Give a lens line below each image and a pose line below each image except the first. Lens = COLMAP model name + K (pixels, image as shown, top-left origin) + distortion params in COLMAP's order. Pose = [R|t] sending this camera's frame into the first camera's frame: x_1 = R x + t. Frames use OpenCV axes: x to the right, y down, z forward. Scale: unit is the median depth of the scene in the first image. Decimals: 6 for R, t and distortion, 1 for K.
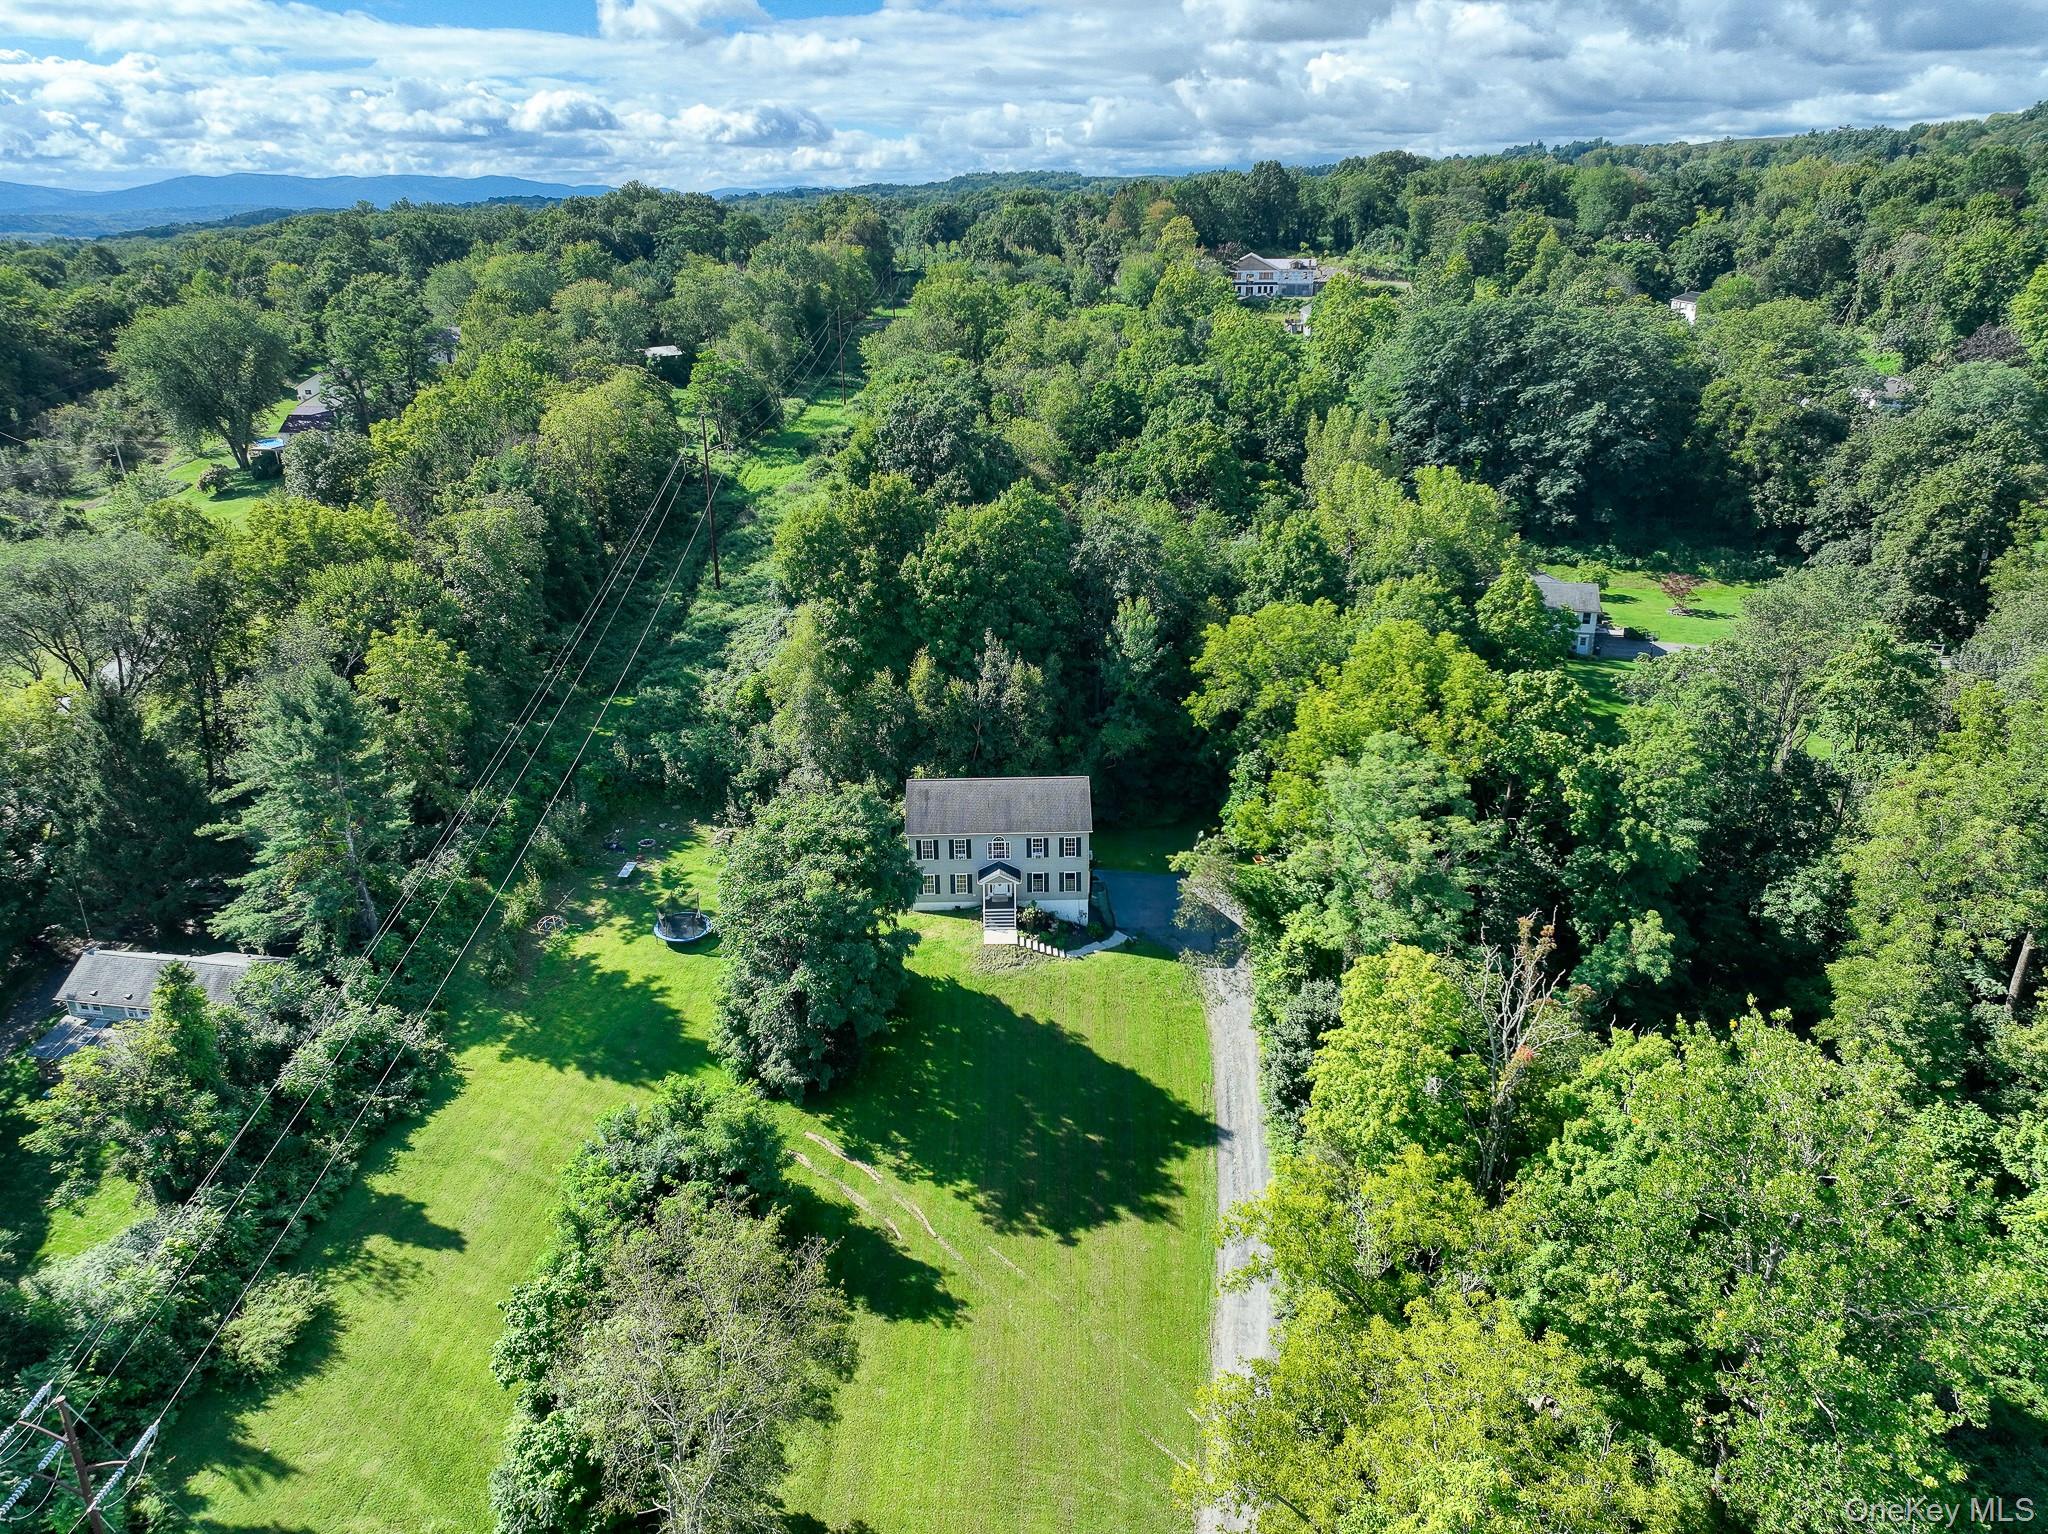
lens RADIAL K [[1453.6, 0, 1034.7], [0, 1453.6, 774.0], [0, 0, 1]] dist [-0.003214, 0.017001]
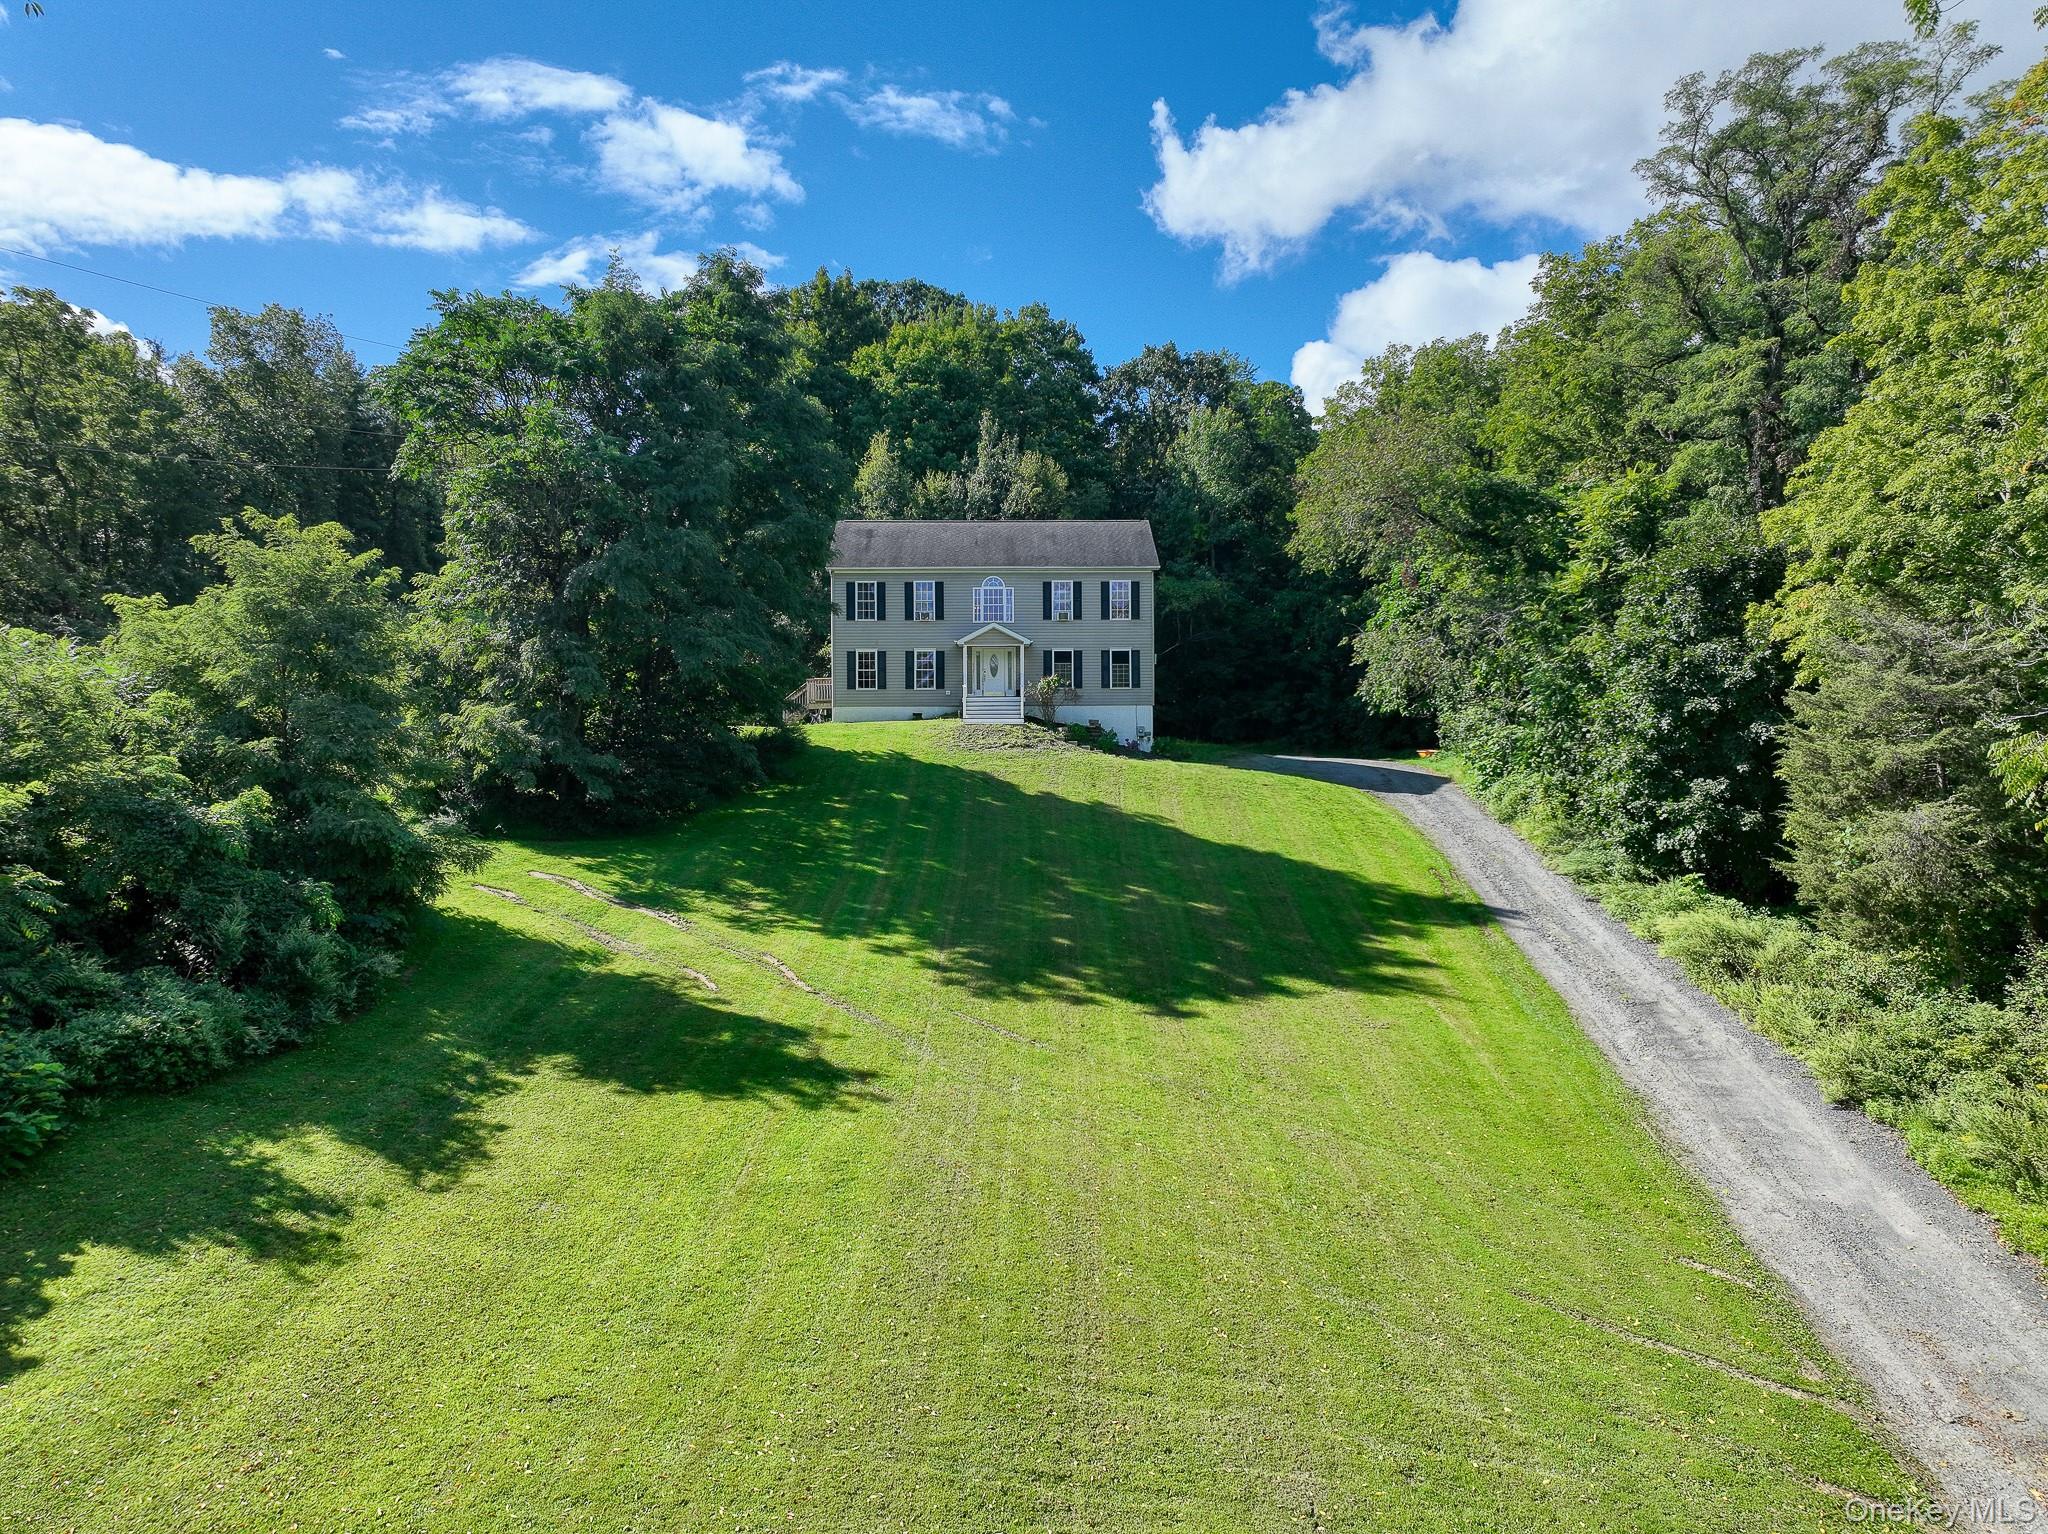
lens RADIAL K [[1453.6, 0, 1023.2], [0, 1453.6, 763.1], [0, 0, 1]] dist [-0.003214, 0.017001]
pose [[0.999949, 0.006351, -0.007870, -0.008539], [-0.008719, 0.935702, -0.352684, 0.309395], [0.005124, 0.352734, 0.935710, 0.498288]]
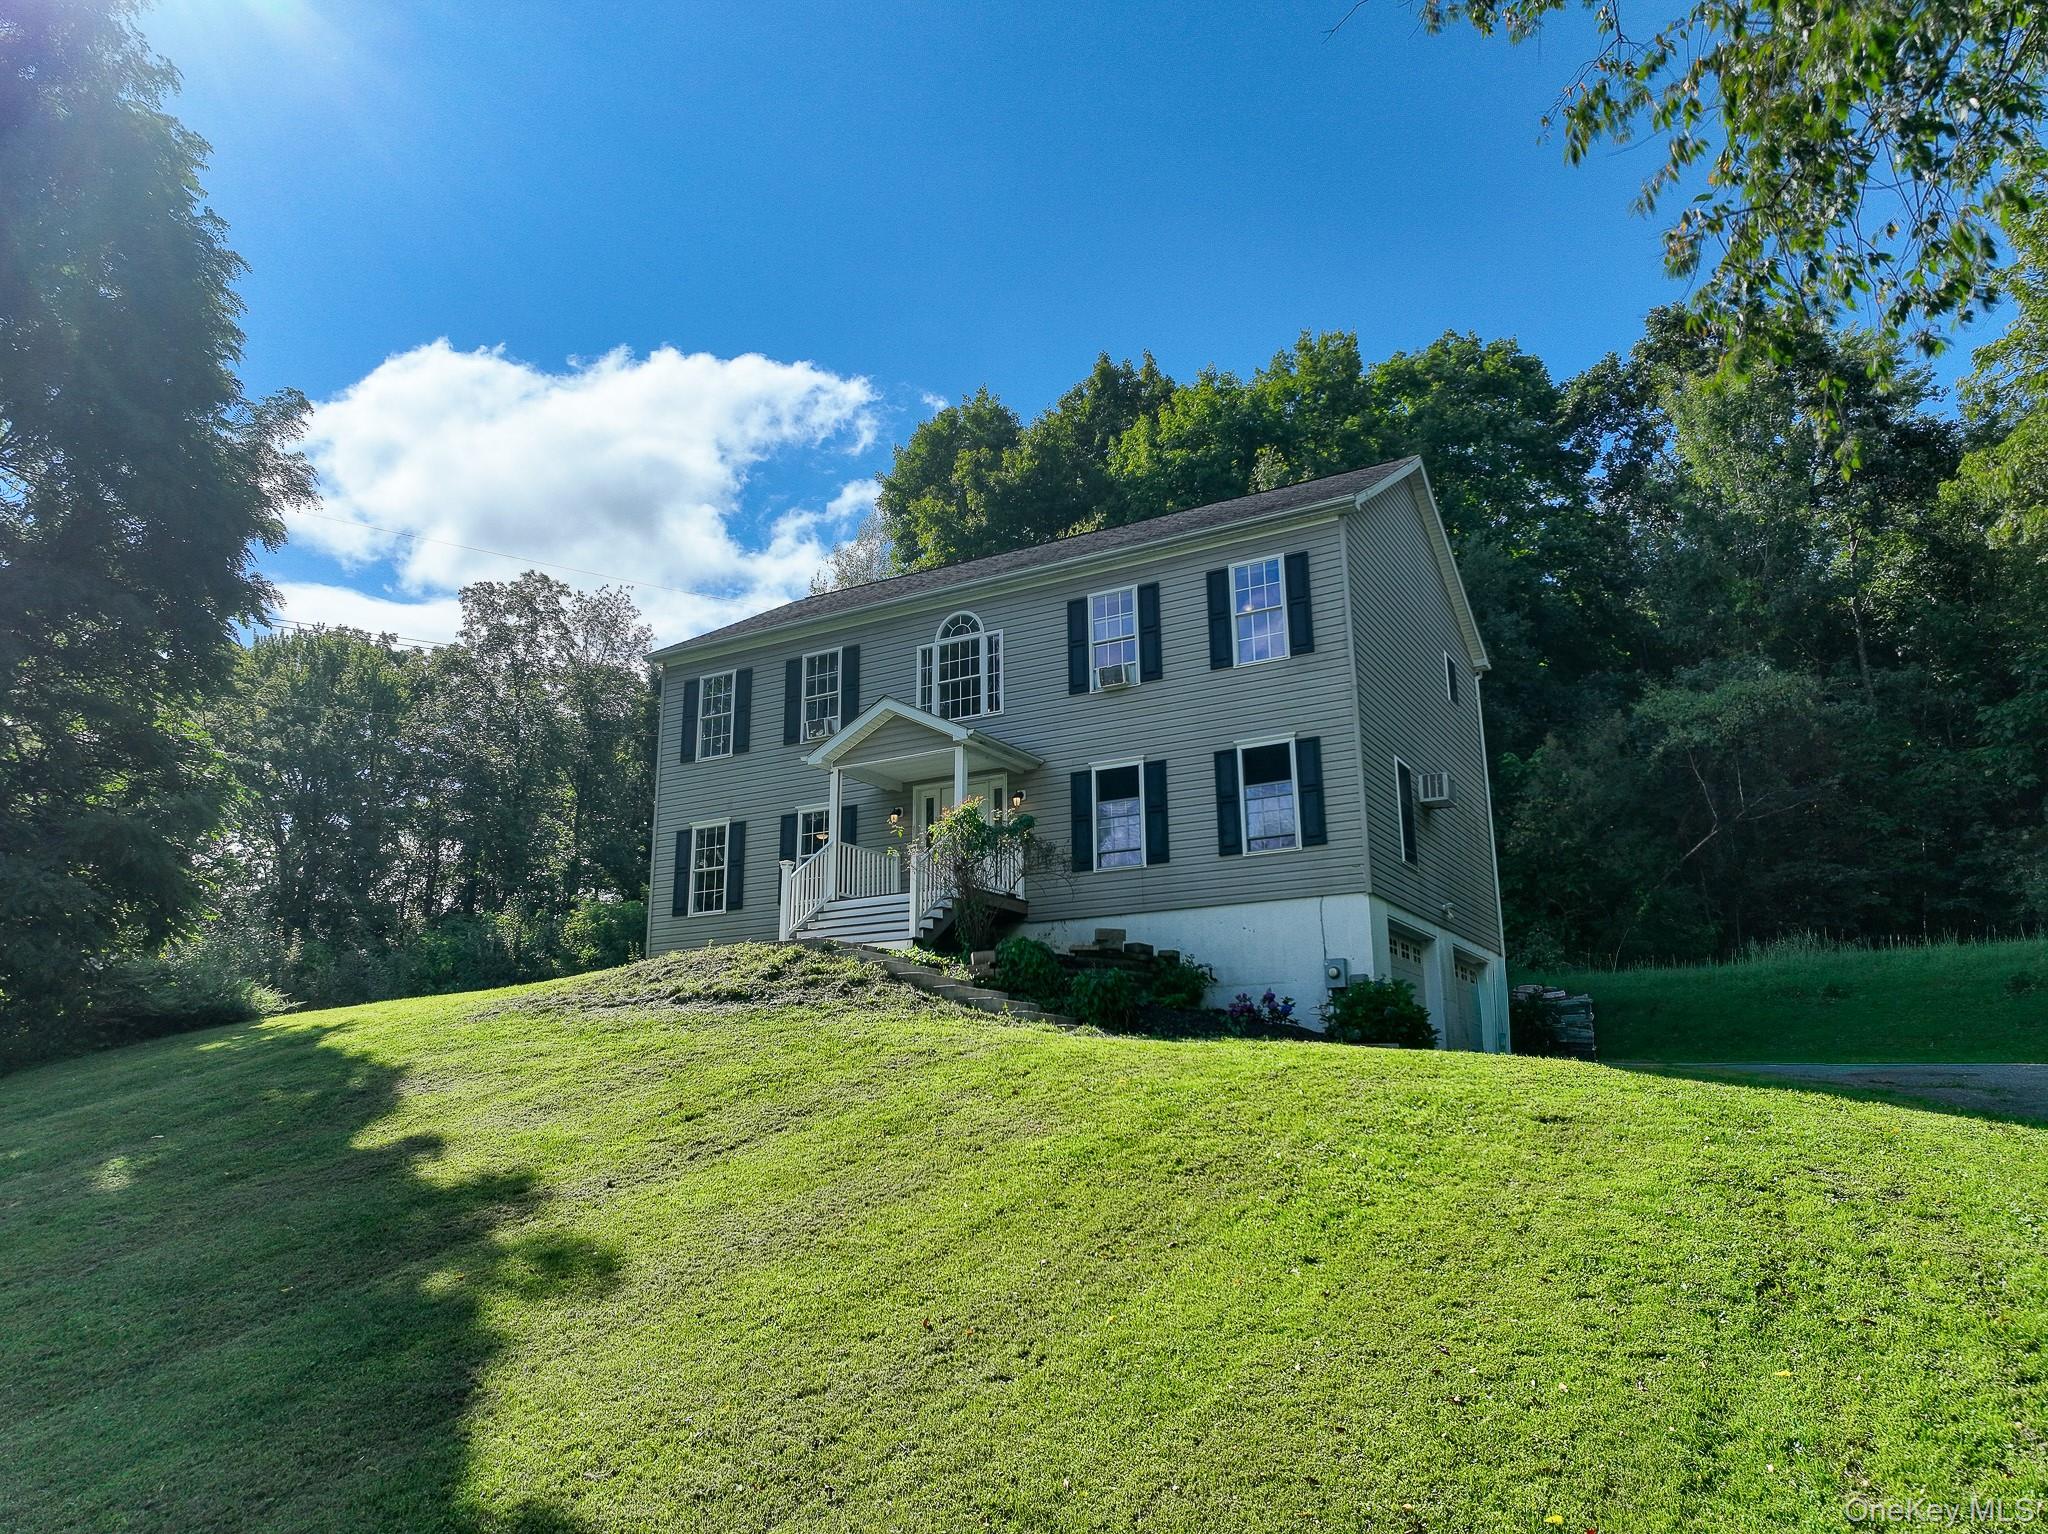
lens RADIAL K [[1453.6, 0, 1035.8], [0, 1453.6, 768.5], [0, 0, 1]] dist [-0.003214, 0.017001]
pose [[0.860581, -0.125247, -0.493674, 0.095179], [-0.184038, 0.827329, -0.530714, 0.182409], [0.474901, 0.547577, 0.688933, 0.862053]]
